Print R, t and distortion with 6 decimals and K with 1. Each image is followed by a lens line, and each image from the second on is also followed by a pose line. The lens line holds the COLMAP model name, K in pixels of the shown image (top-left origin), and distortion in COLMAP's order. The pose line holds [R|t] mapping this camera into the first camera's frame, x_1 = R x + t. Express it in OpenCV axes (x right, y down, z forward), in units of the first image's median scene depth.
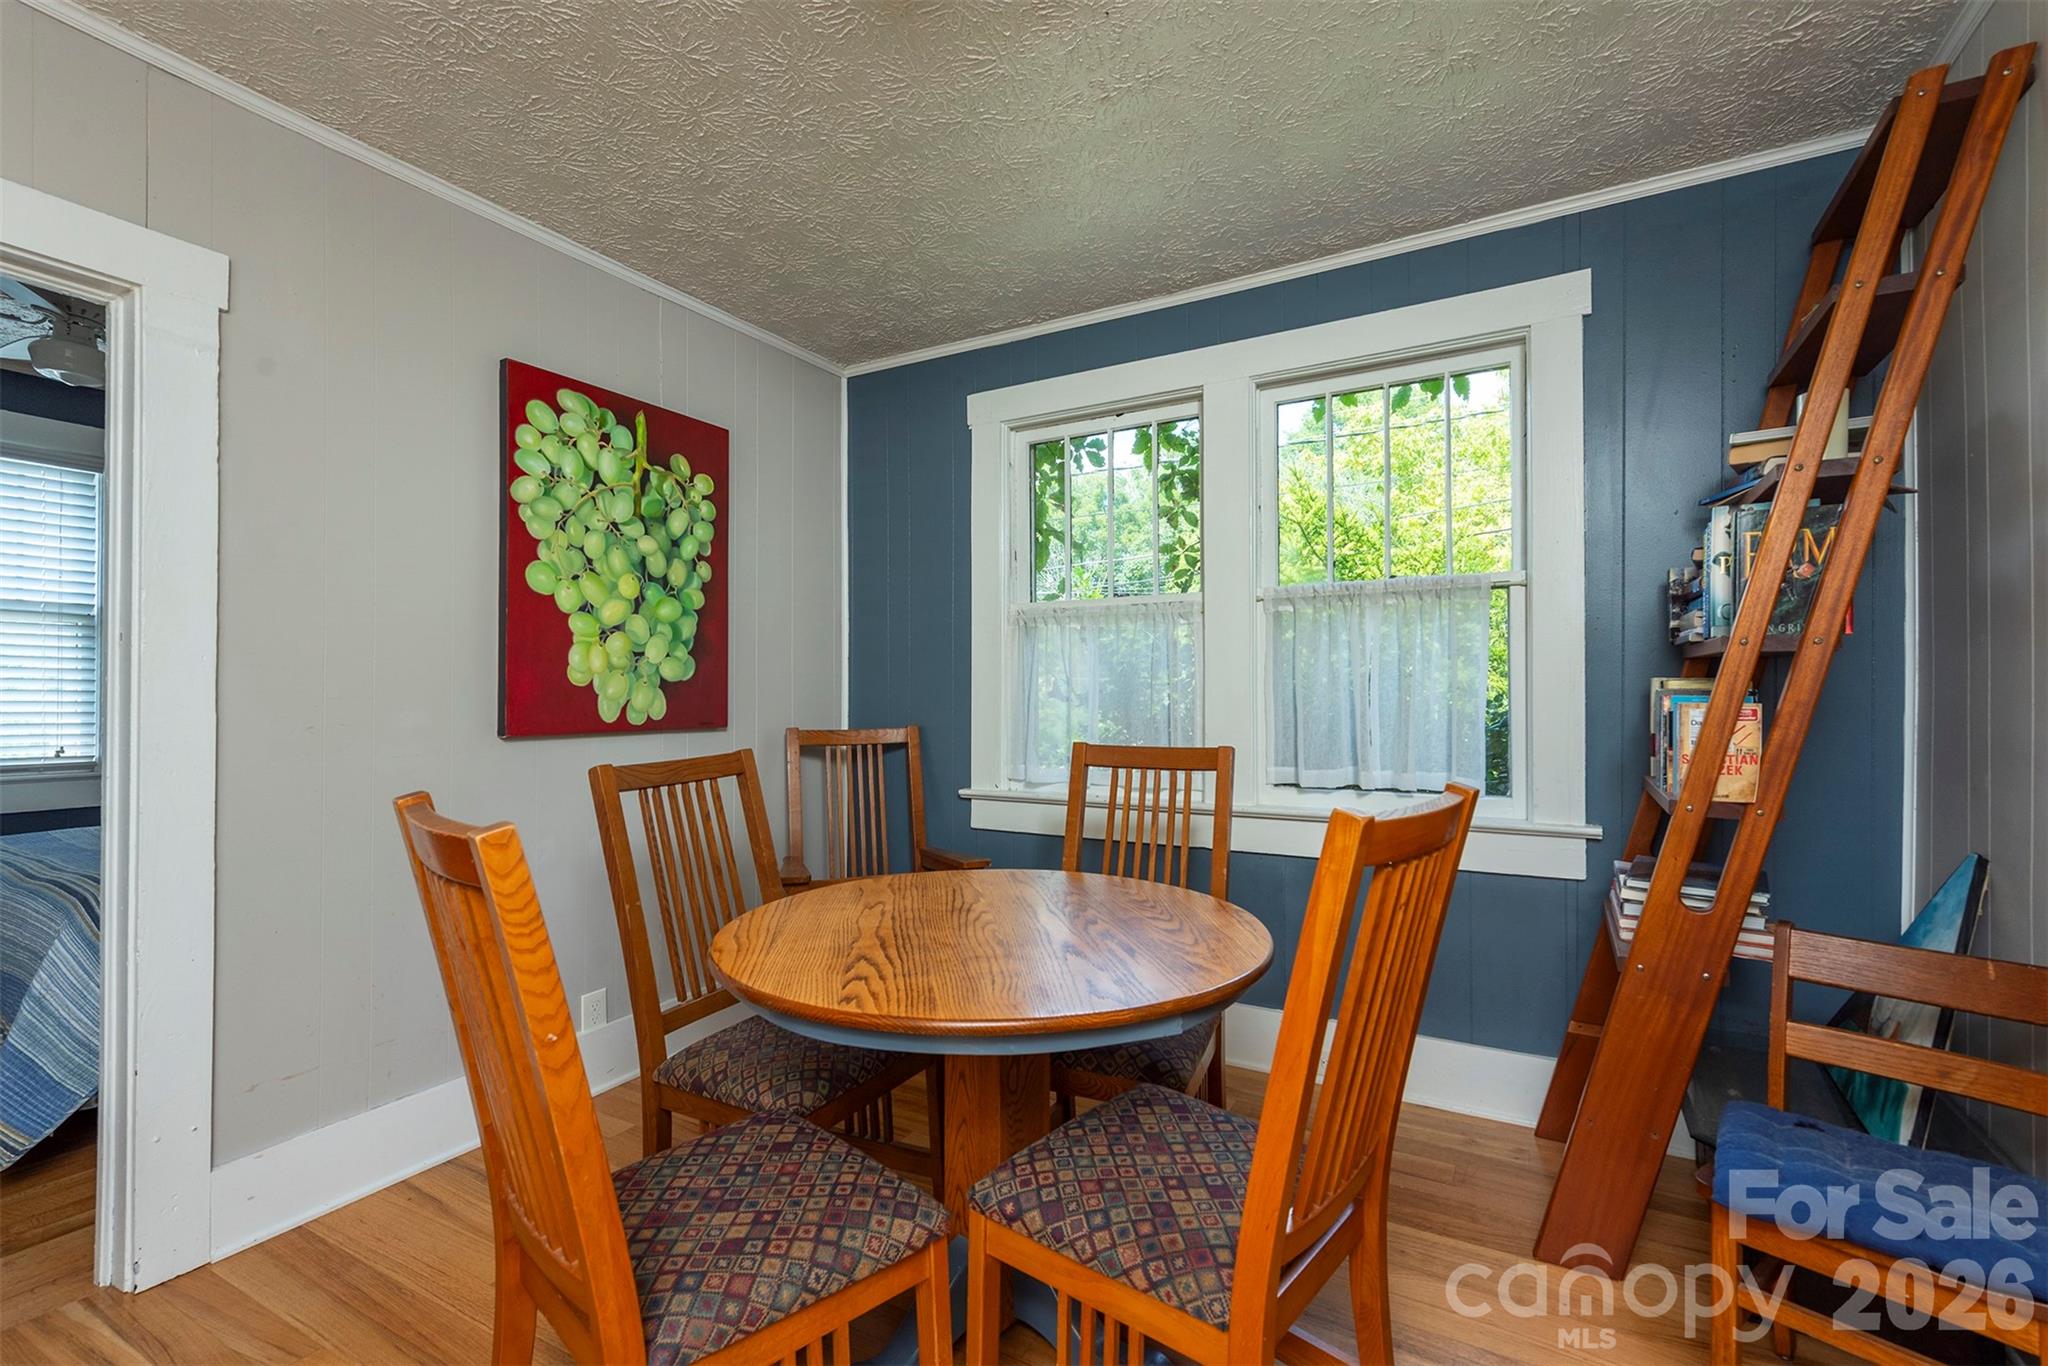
lens RADIAL K [[920.3, 0, 1023.3], [0, 920.3, 685.5], [0, 0, 1]] dist [0.000446, -0.000015]
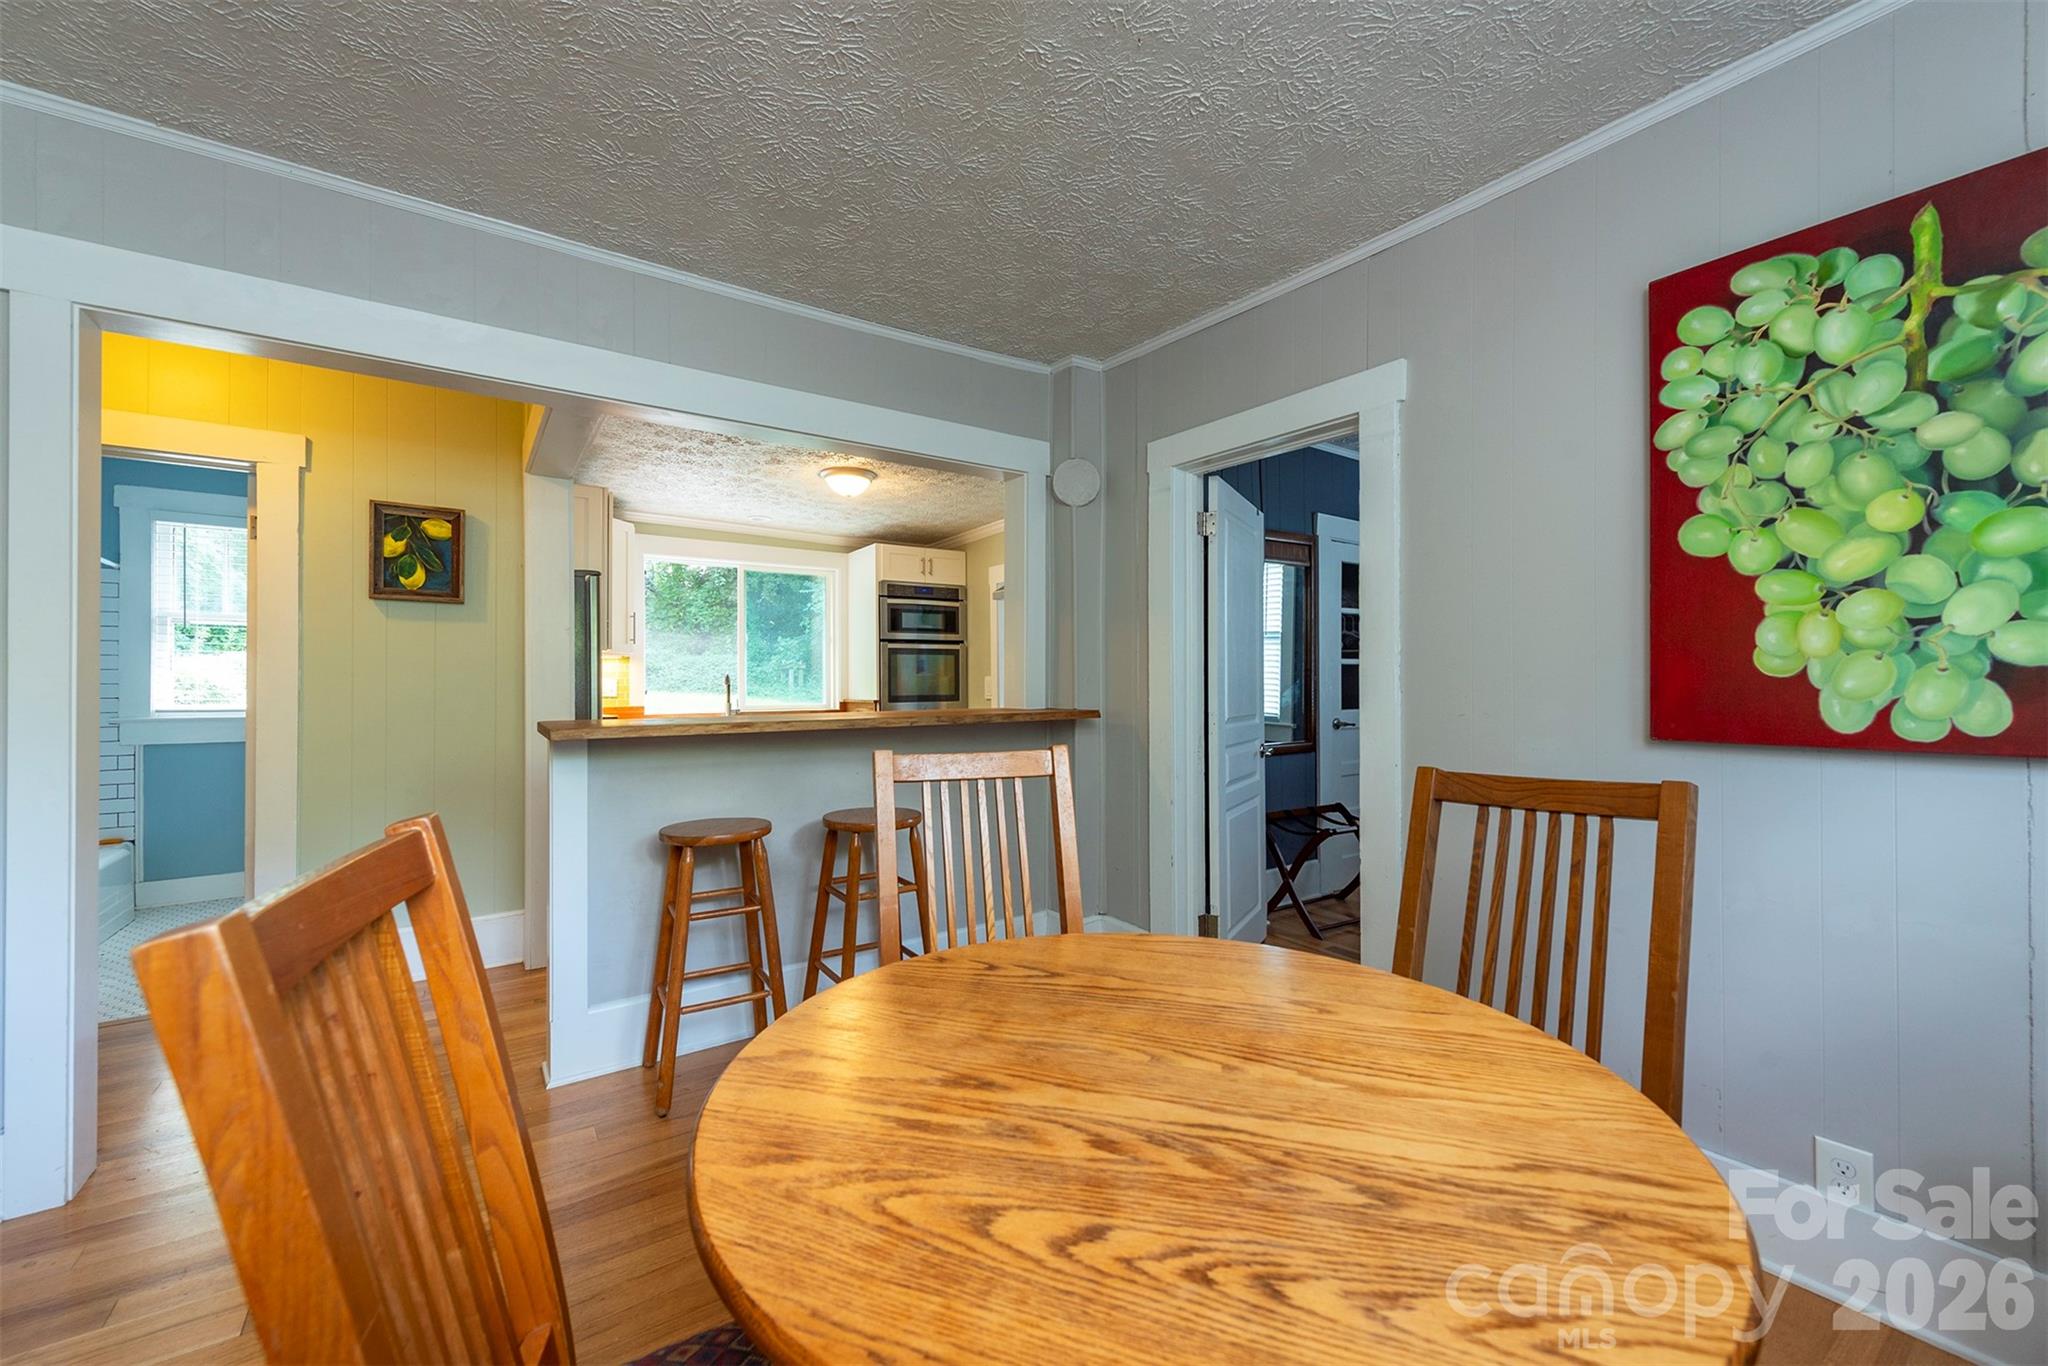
lens RADIAL K [[823.5, 0, 1028.9], [0, 823.5, 683.2], [0, 0, 1]] dist [0.002159, 0.000088]
pose [[-0.441567, -0.002641, -0.897224, 0.323365], [0.003189, 0.999985, -0.004514, 0.006183], [0.897223, -0.004855, -0.441552, 0.759600]]
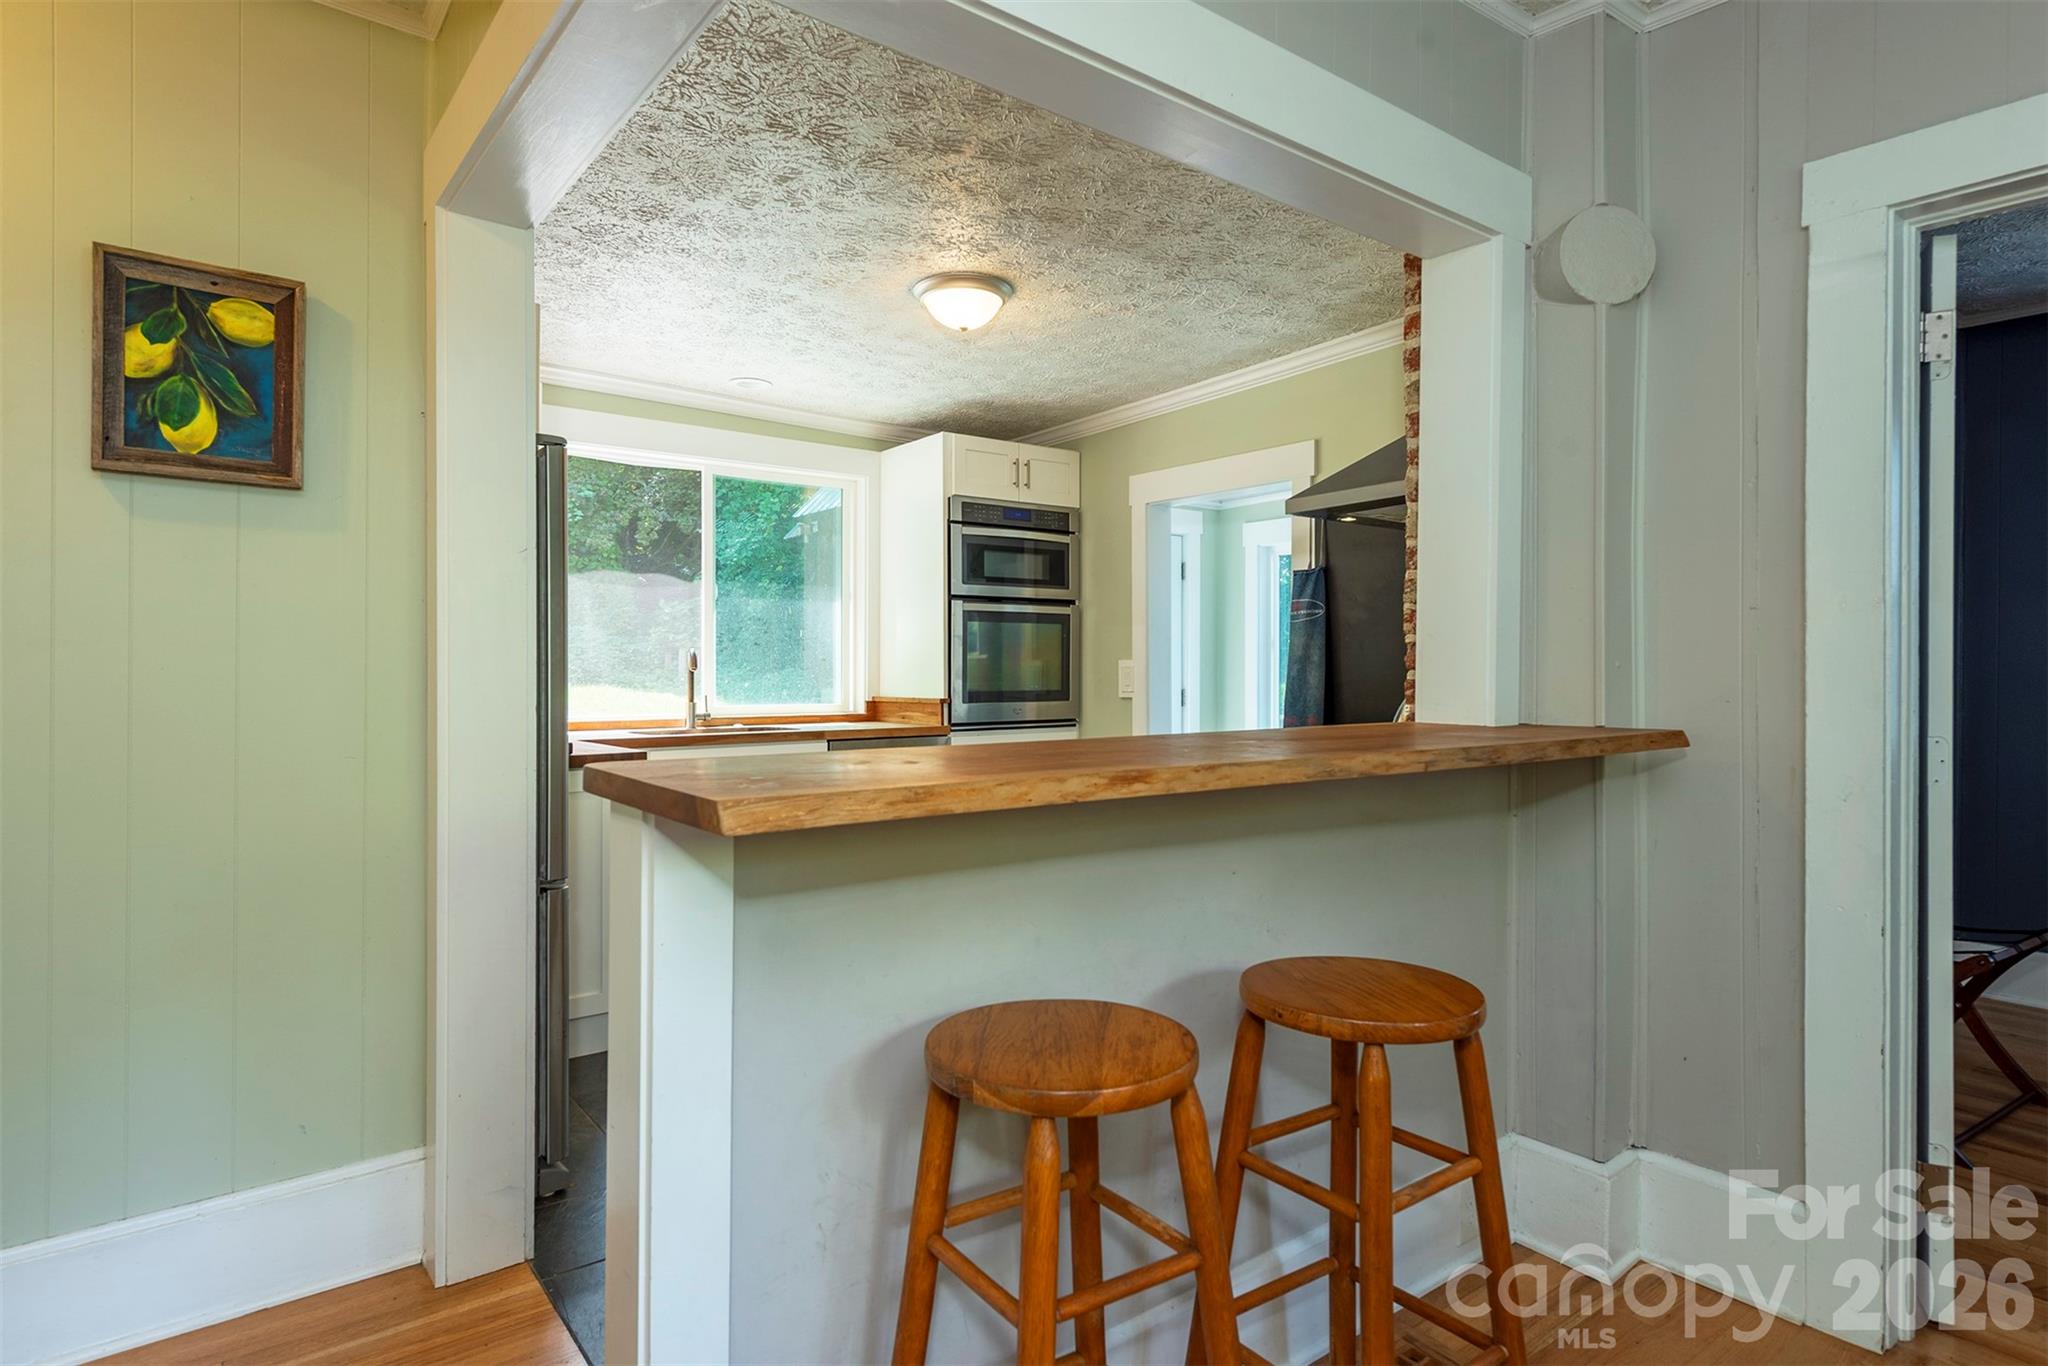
lens RADIAL K [[1134.5, 0, 1013.1], [0, 1134.5, 675.6], [0, 0, 1]] dist [-0.000531, 0.001207]
pose [[-0.405290, -0.001167, -0.914187, 0.190666], [-0.003080, 0.999995, 0.000089, 0.004178], [0.914183, 0.002852, -0.405292, 0.436859]]
